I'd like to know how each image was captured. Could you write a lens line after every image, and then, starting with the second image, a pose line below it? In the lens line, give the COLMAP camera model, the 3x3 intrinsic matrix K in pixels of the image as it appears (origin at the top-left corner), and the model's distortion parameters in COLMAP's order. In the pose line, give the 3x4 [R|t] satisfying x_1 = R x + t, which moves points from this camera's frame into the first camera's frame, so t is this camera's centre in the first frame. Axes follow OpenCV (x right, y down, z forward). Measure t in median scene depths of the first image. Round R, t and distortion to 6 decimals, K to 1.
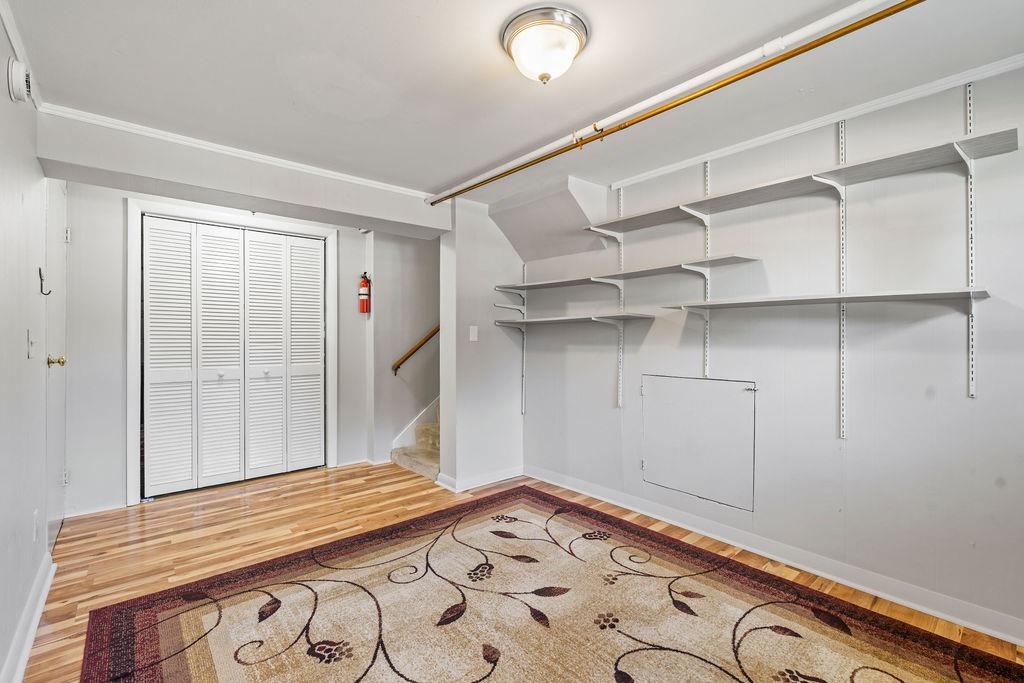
lens RADIAL K [[448.0, 0, 512.0], [0, 448.0, 341.5], [0, 0, 1]] dist [-0.002582, -0.000276]
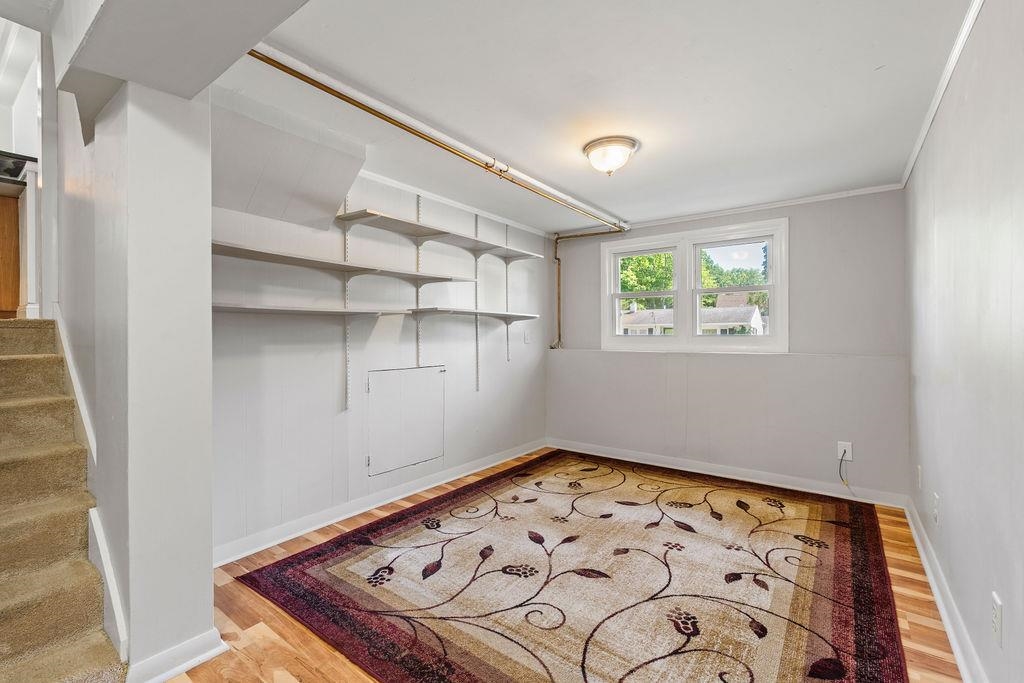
lens RADIAL K [[446.9, 0, 512.5], [0, 446.9, 340.6], [0, 0, 1]] dist [-0.004033, 0.001133]
pose [[-0.216221, -0.009730, 0.976296, -0.936857], [0.009063, 0.999887, 0.011972, -0.005304], [-0.976302, 0.011436, -0.216109, 1.118710]]
